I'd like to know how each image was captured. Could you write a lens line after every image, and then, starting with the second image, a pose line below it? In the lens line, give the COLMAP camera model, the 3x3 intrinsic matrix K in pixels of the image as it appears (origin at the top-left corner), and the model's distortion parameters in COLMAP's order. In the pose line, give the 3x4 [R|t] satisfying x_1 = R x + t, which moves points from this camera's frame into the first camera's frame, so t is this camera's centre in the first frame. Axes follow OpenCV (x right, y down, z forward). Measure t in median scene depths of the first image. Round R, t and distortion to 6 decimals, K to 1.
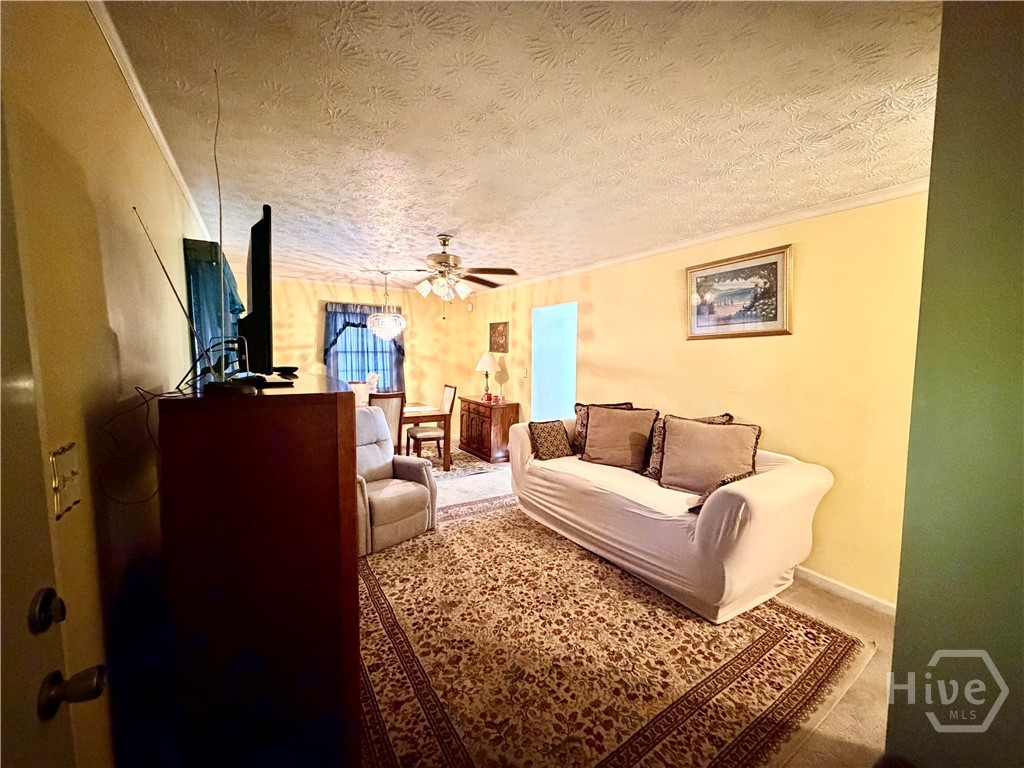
lens RADIAL K [[408.5, 0, 511.1], [0, 408.5, 384.0], [0, 0, 1]] dist [0.000416, 0.000416]
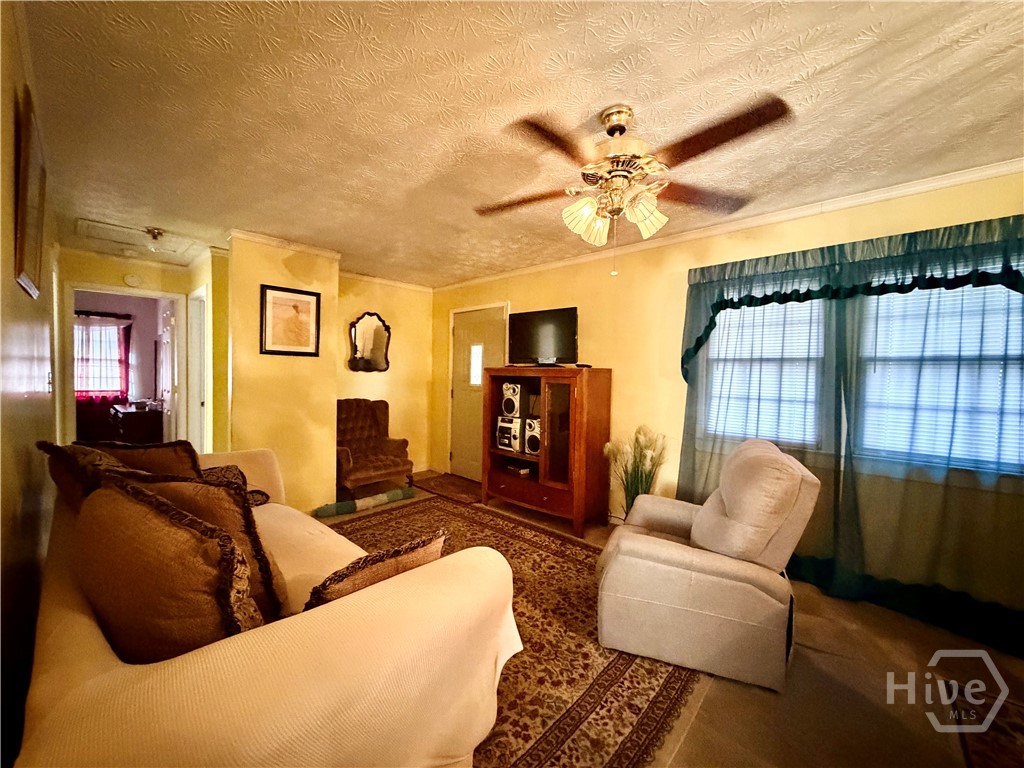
lens RADIAL K [[408.5, 0, 513.6], [0, 408.5, 385.9], [0, 0, 1]] dist [0.000416, 0.000416]
pose [[-0.965039, -0.014184, -0.261723, 0.090293], [-0.044337, 0.992979, 0.109668, -0.073963], [0.258330, 0.117438, -0.958892, 1.499628]]
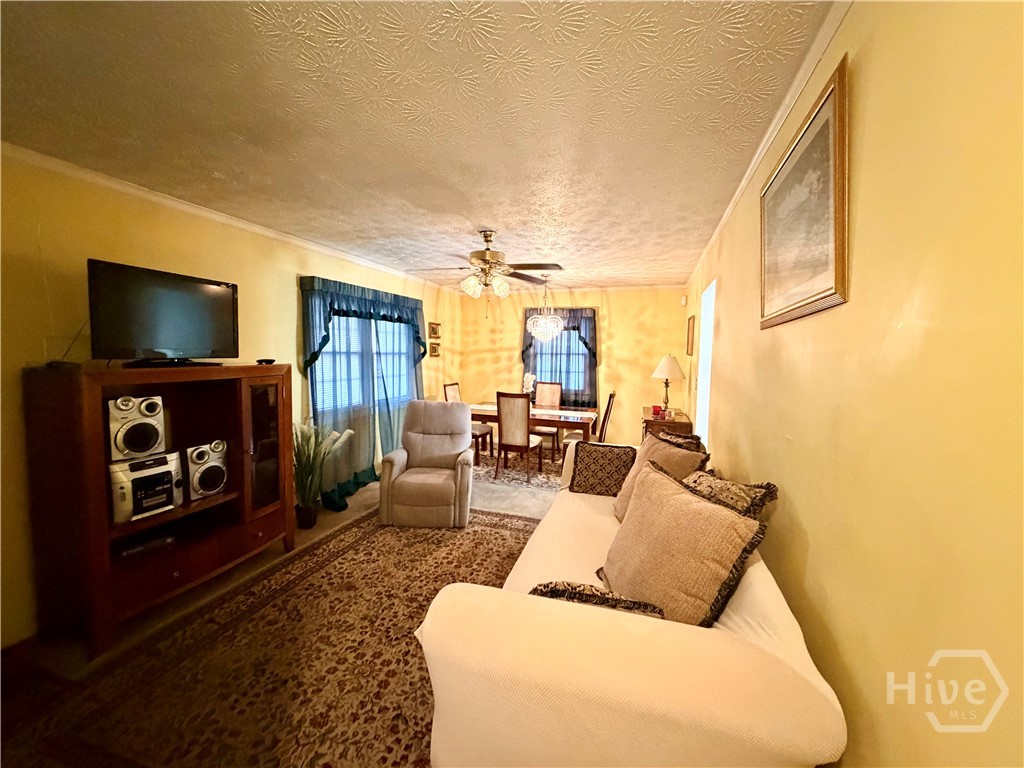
lens RADIAL K [[408.5, 0, 510.4], [0, 408.5, 384.8], [0, 0, 1]] dist [0.000416, 0.000416]
pose [[0.637736, 0.063545, -0.767629, 0.635229], [-0.071915, 0.997150, 0.022799, -0.027467], [0.766891, 0.040665, 0.640488, 0.436880]]
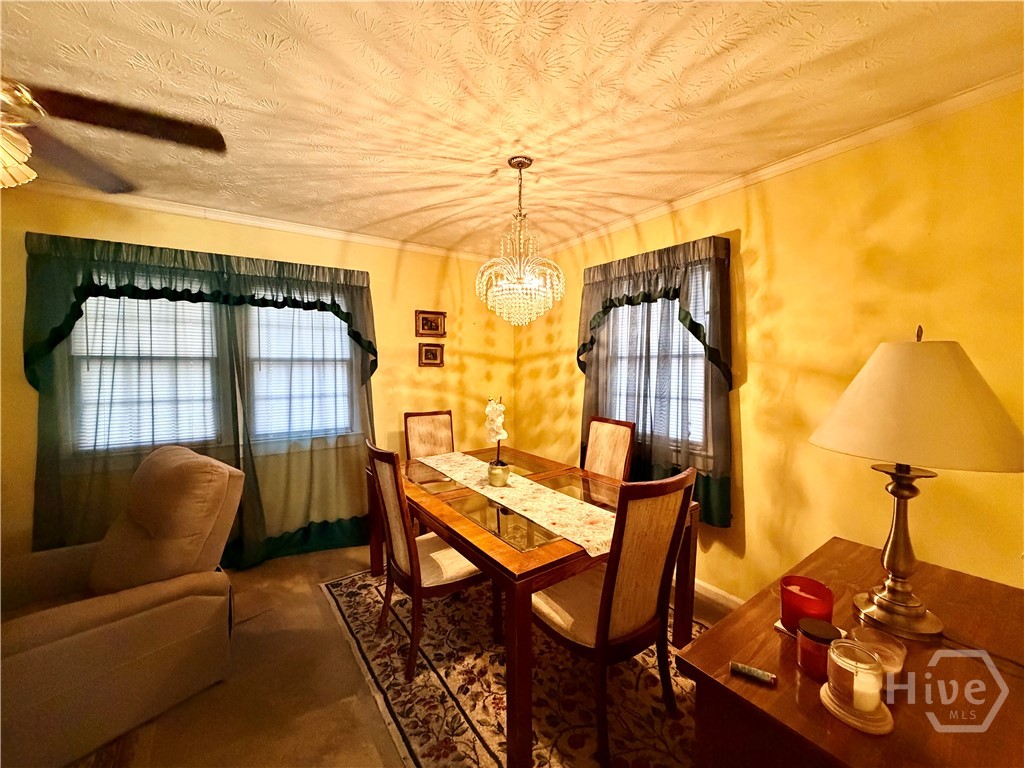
lens RADIAL K [[408.5, 0, 510.3], [0, 408.5, 384.0], [0, 0, 1]] dist [0.000416, 0.000416]
pose [[0.032714, 0.038810, -0.998711, 0.169449], [-0.081170, 0.996048, 0.036048, -0.092145], [0.996163, 0.079886, 0.035735, 1.467893]]
